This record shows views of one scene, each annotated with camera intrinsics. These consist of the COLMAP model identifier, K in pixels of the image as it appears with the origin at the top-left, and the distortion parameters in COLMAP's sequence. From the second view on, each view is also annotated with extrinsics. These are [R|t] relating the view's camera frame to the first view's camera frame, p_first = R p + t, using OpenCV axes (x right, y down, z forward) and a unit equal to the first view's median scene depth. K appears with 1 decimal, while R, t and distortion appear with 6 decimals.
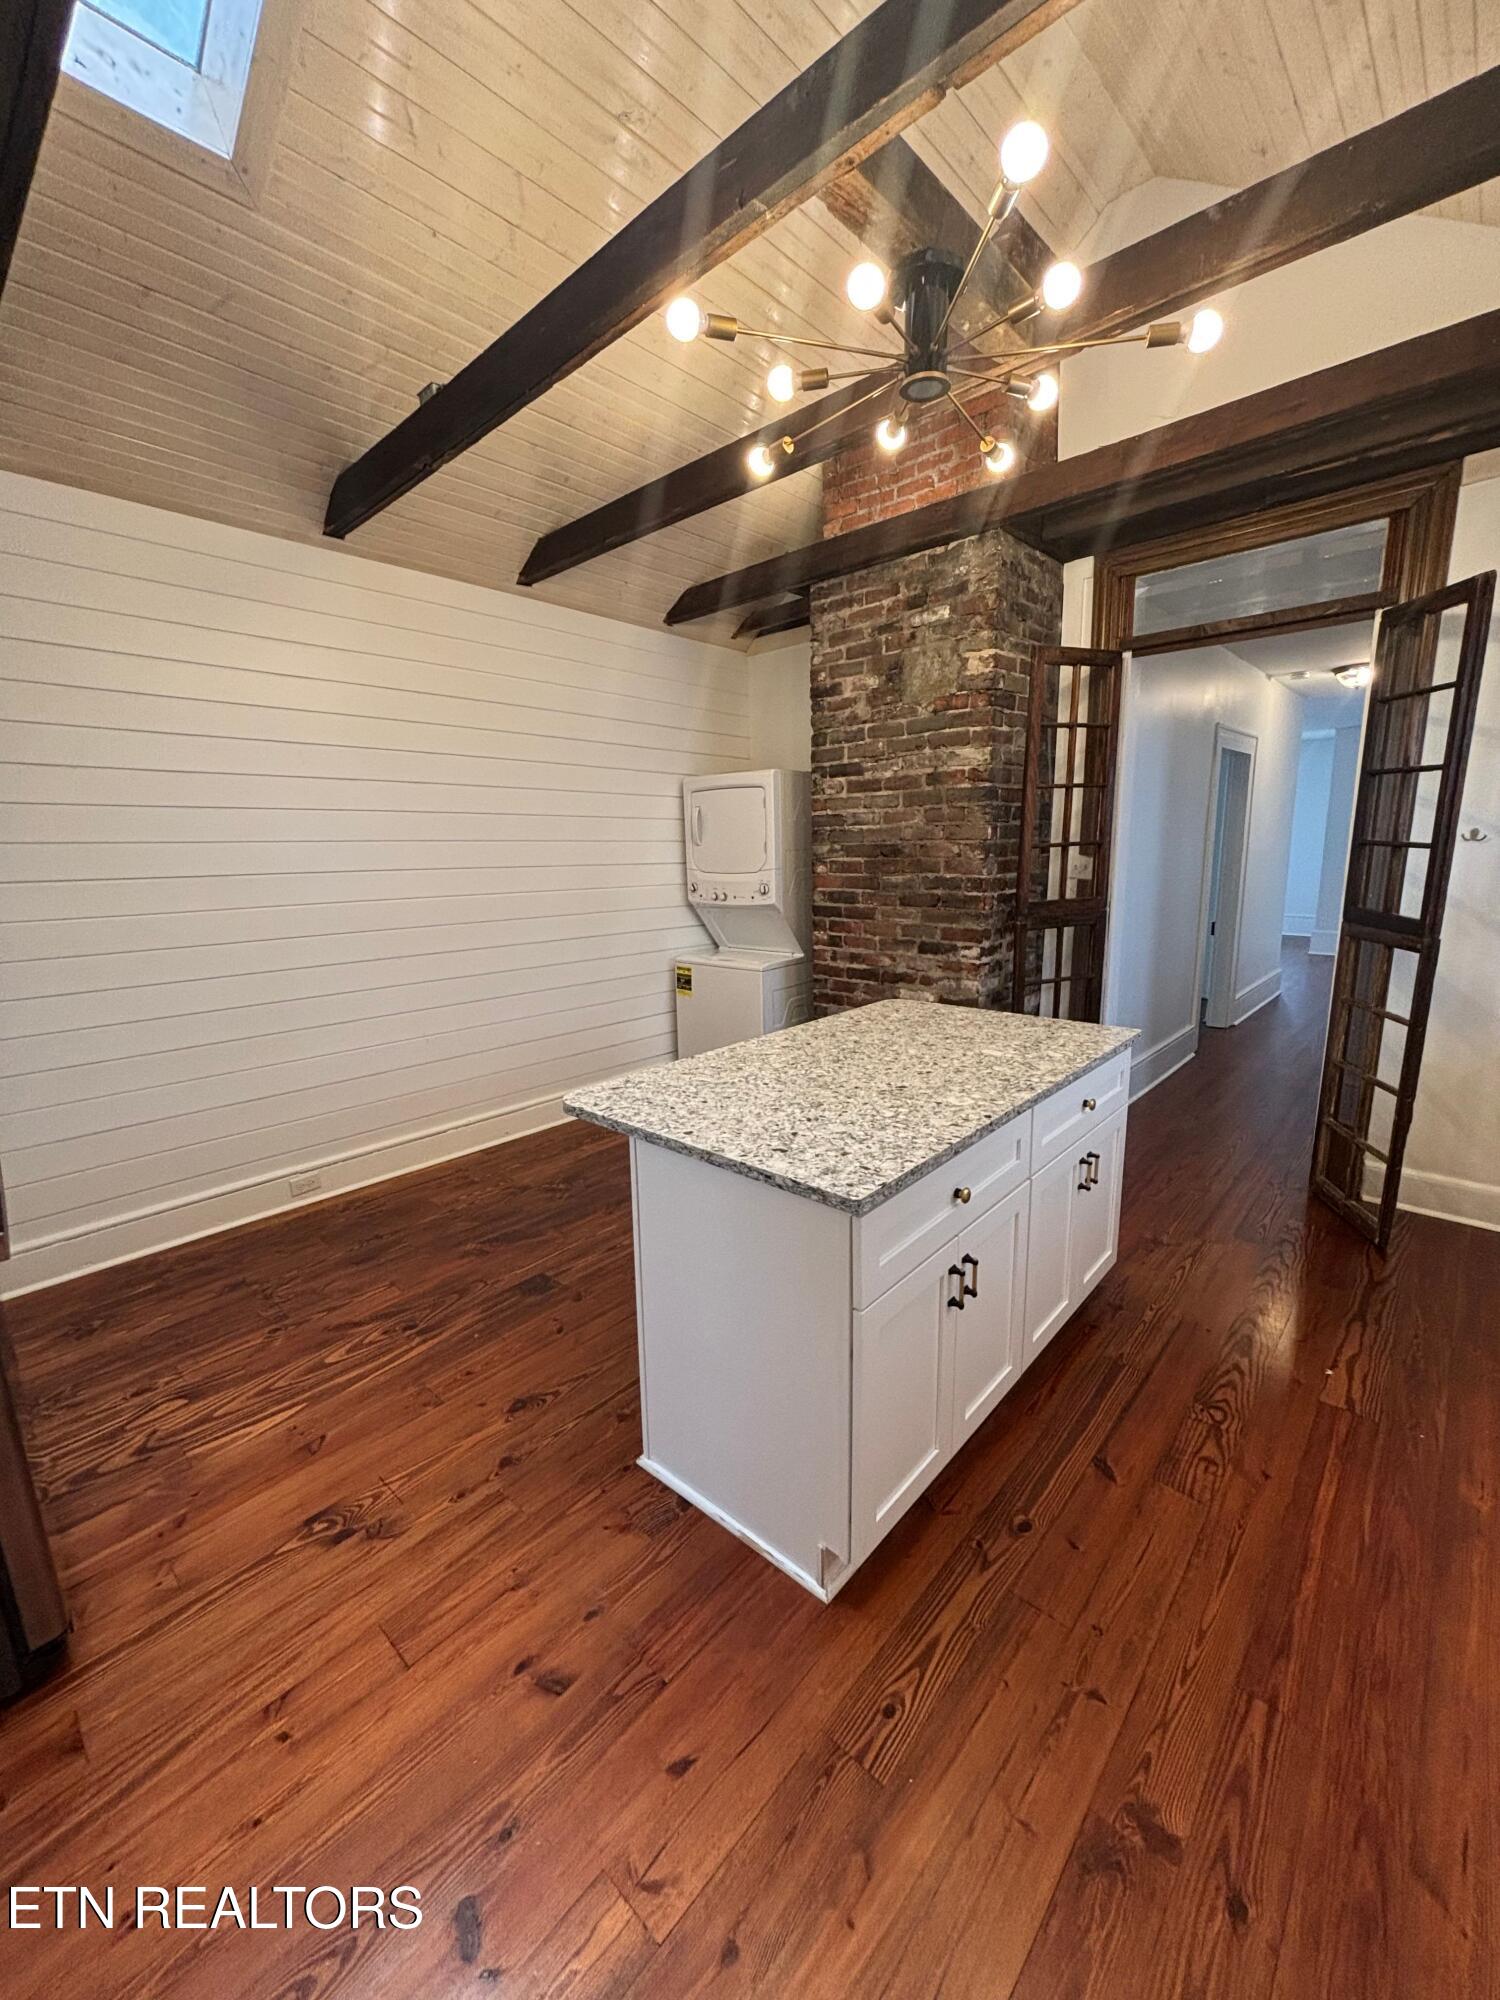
lens RADIAL K [[796.4, 0, 750.0], [0, 796.4, 1000.0], [0, 0, 1]] dist [0.025912, -0.020700]
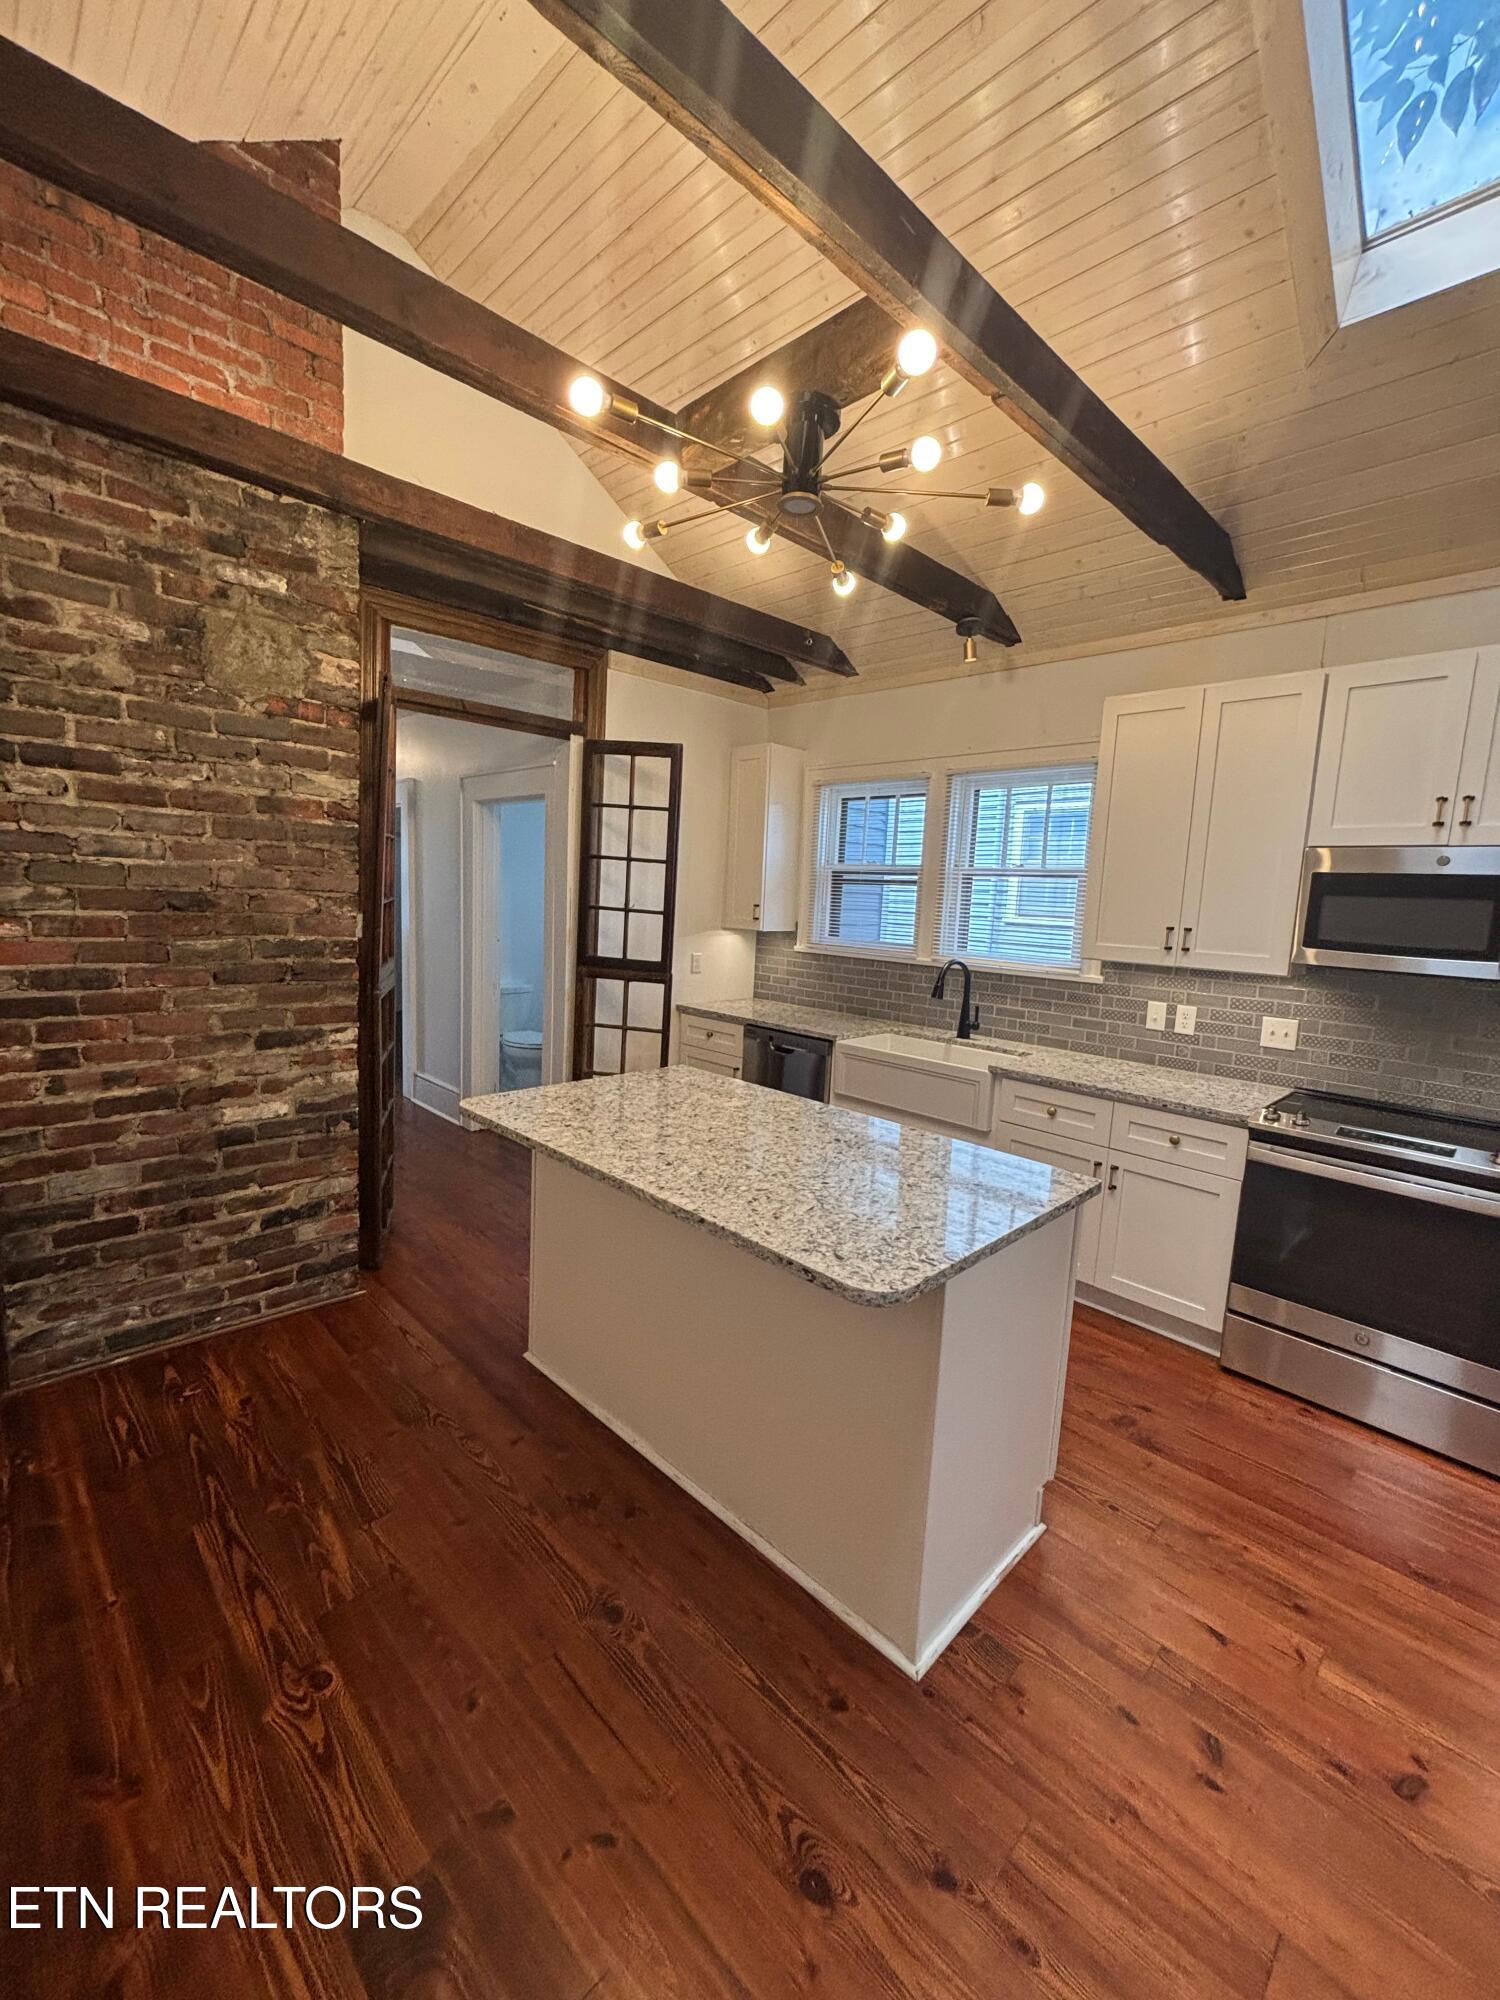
lens RADIAL K [[805.4, 0, 742.5], [0, 805.4, 1003.1], [0, 0, 1]] dist [-0.001185, -0.000043]
pose [[0.060177, -0.107179, 0.992417, -0.512614], [0.150122, 0.983882, 0.097154, -0.116420], [-0.986834, 0.143137, 0.075297, 0.590663]]
